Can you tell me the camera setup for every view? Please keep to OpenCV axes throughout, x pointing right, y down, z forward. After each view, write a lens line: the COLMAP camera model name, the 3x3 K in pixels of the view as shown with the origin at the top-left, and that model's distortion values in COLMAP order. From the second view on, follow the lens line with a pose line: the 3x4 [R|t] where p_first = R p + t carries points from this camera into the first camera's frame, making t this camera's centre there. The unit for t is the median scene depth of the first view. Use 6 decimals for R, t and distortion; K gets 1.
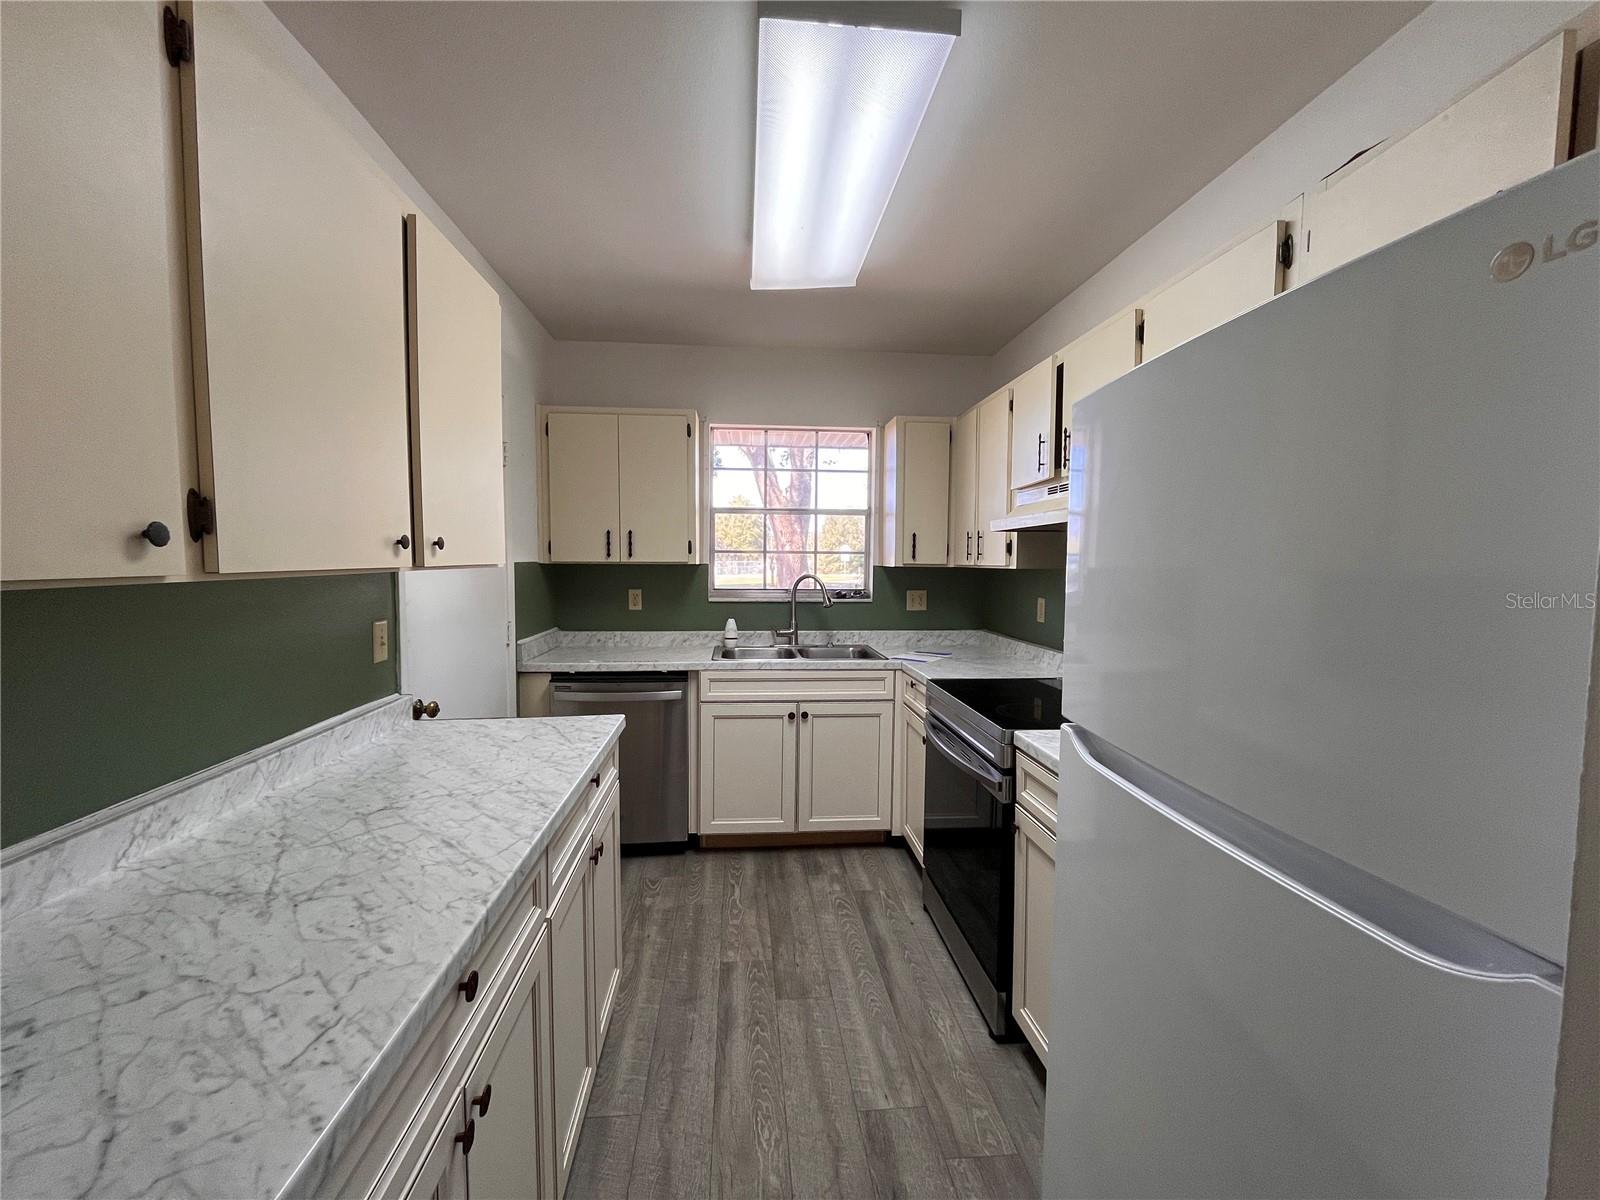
lens RADIAL K [[655.9, 0, 795.6], [0, 655.9, 600.6], [0, 0, 1]] dist [-0.003603, 0.000252]
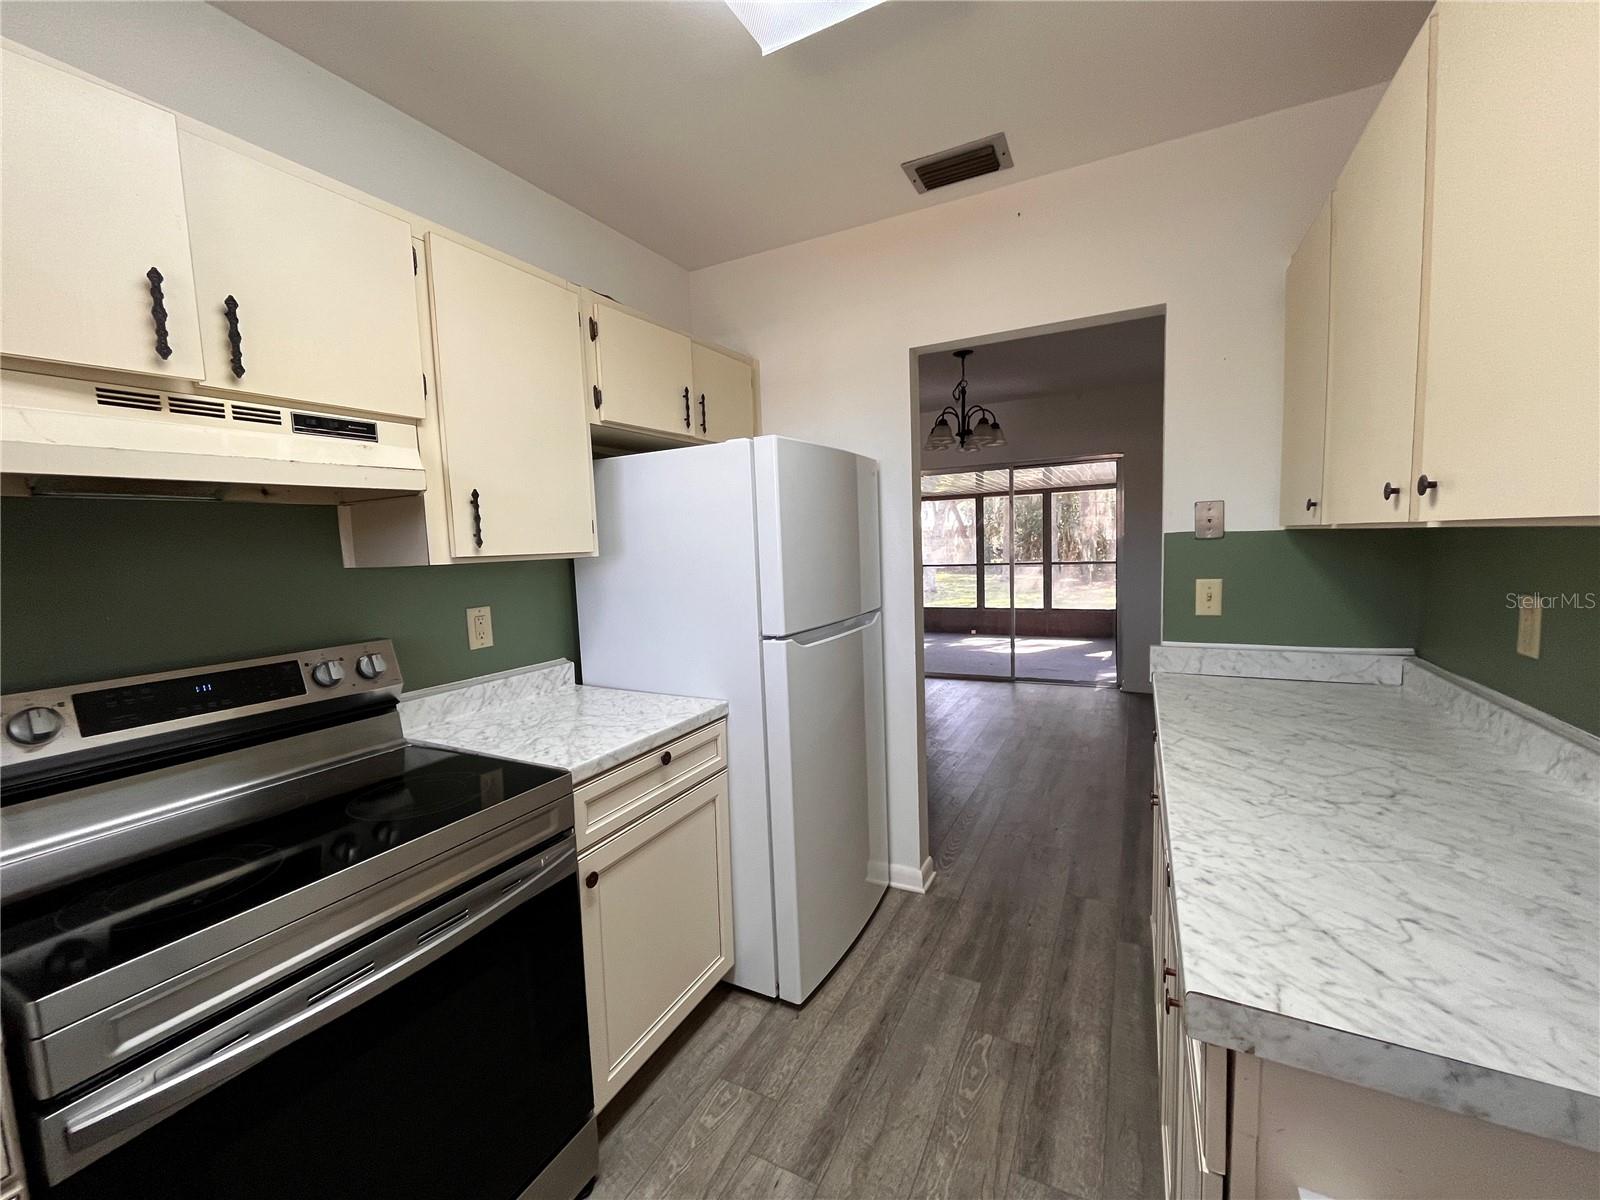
lens RADIAL K [[655.9, 0, 795.6], [0, 655.9, 600.6], [0, 0, 1]] dist [-0.003603, 0.000252]
pose [[-0.845911, -0.023358, 0.532812, -0.387120], [0.068003, 0.986162, 0.151196, -0.119820], [-0.528970, 0.164131, -0.832617, 1.968746]]
